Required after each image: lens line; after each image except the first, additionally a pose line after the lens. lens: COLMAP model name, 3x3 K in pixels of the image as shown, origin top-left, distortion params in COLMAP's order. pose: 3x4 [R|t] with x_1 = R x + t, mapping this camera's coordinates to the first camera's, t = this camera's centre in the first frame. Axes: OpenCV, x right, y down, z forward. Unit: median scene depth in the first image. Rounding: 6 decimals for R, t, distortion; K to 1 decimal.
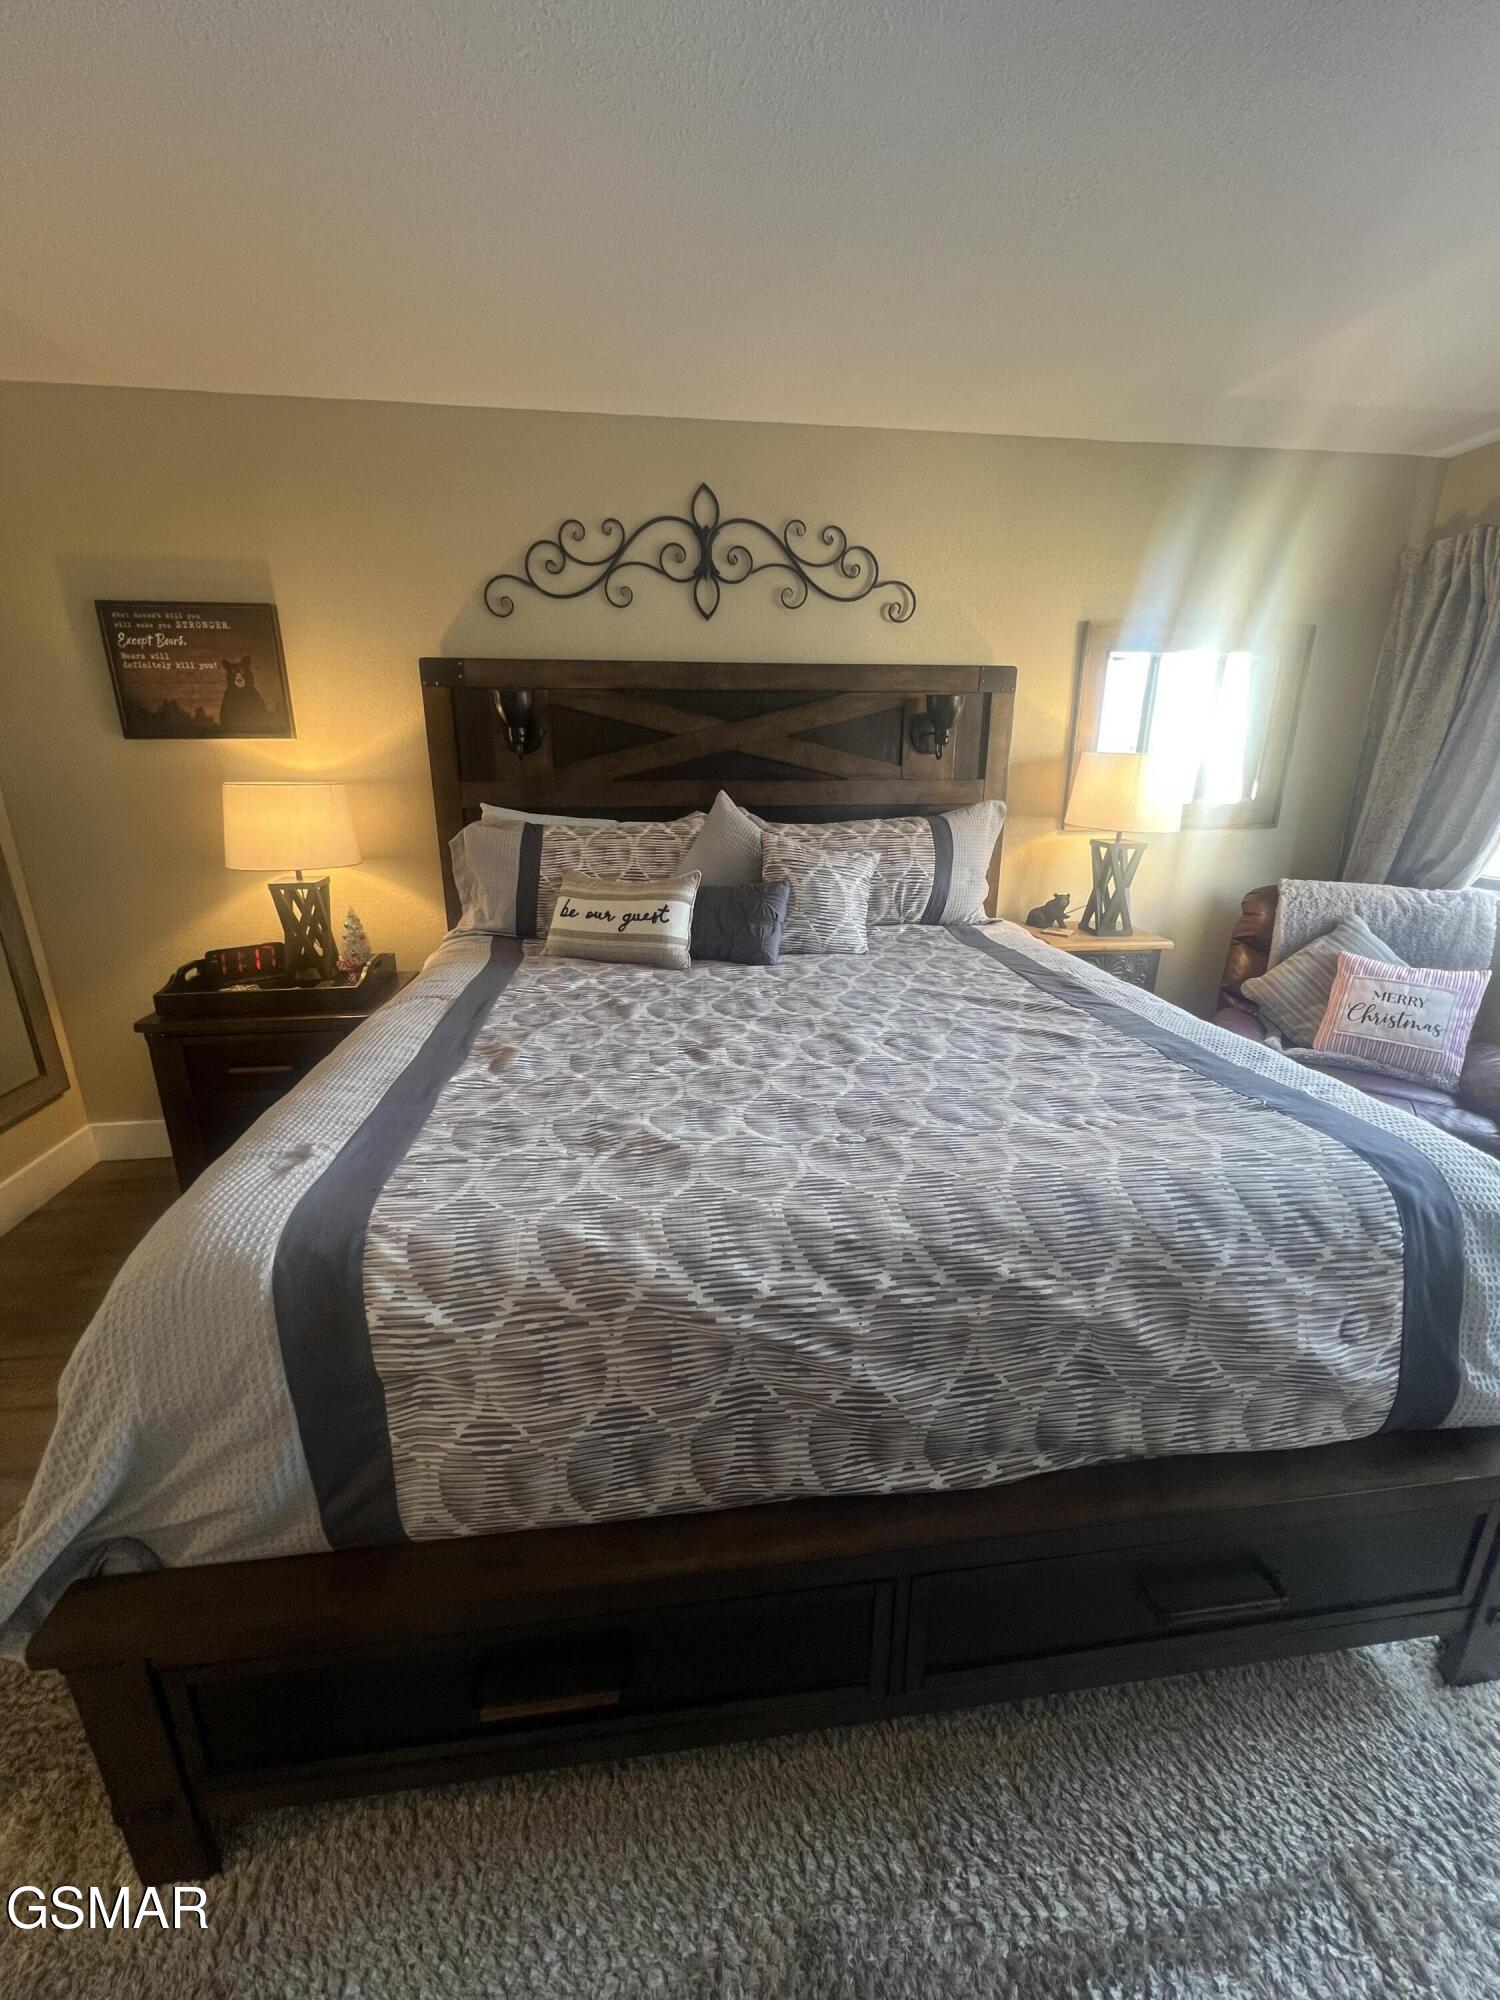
lens RADIAL K [[802.0, 0, 752.5], [0, 802.0, 996.5], [0, 0, 1]] dist [-0.000864, 0.000050]
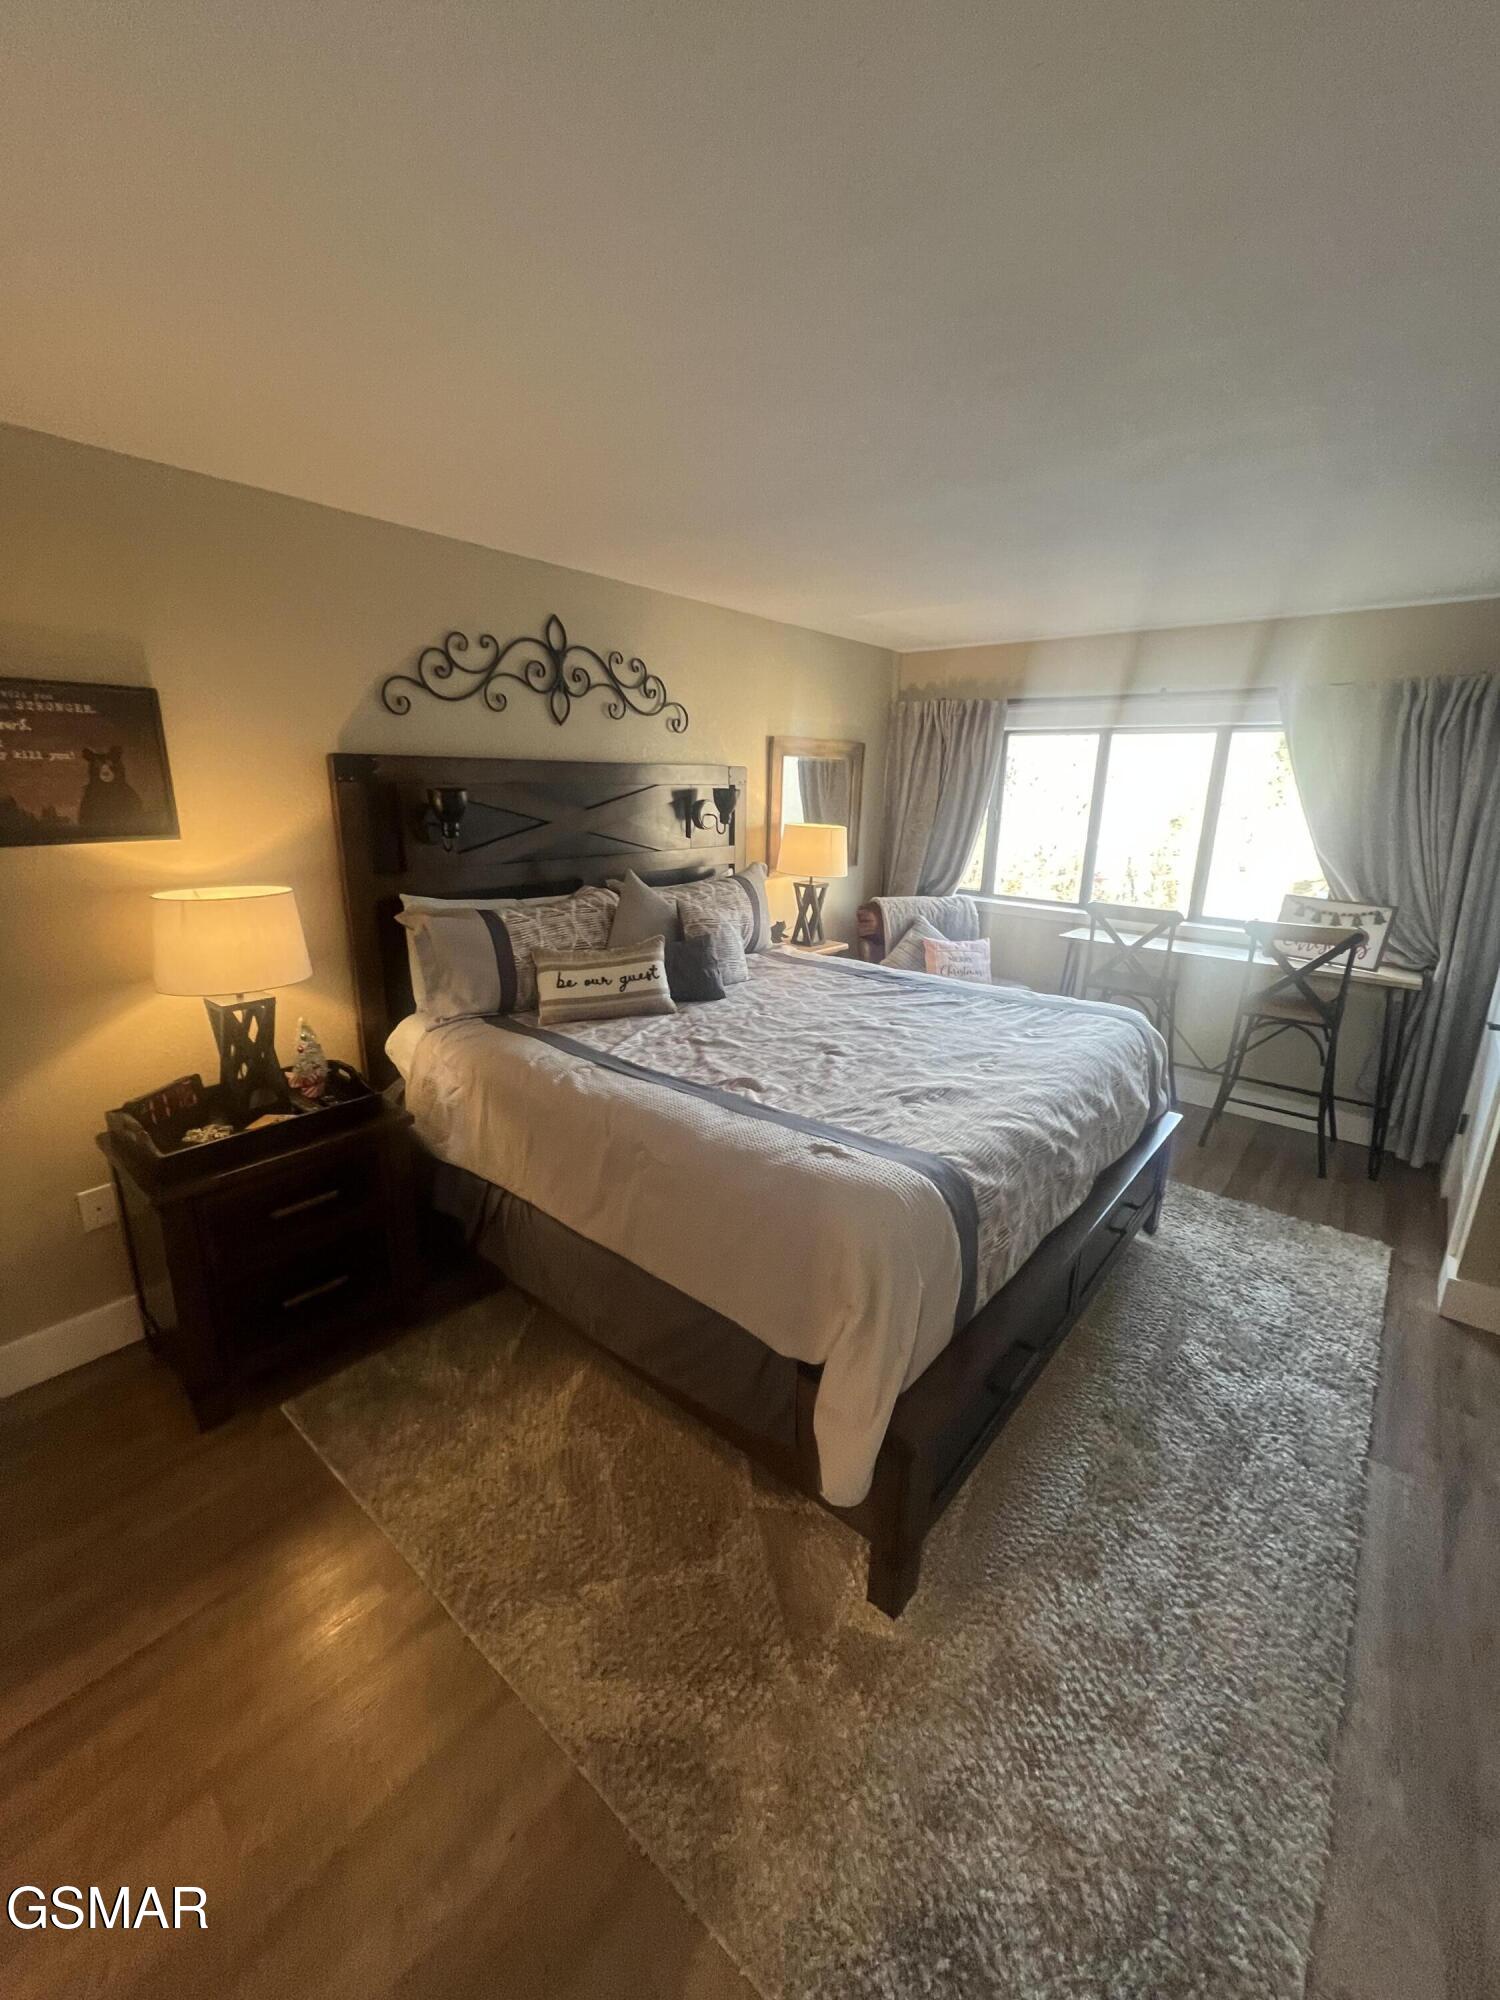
lens RADIAL K [[802.0, 0, 750.0], [0, 802.0, 998.6], [0, 0, 1]] dist [-0.000864, 0.000050]
pose [[0.732711, -0.169138, 0.659187, -0.743331], [0.180607, 0.982218, 0.051271, -0.087535], [-0.656137, 0.081488, 0.750229, -0.043228]]
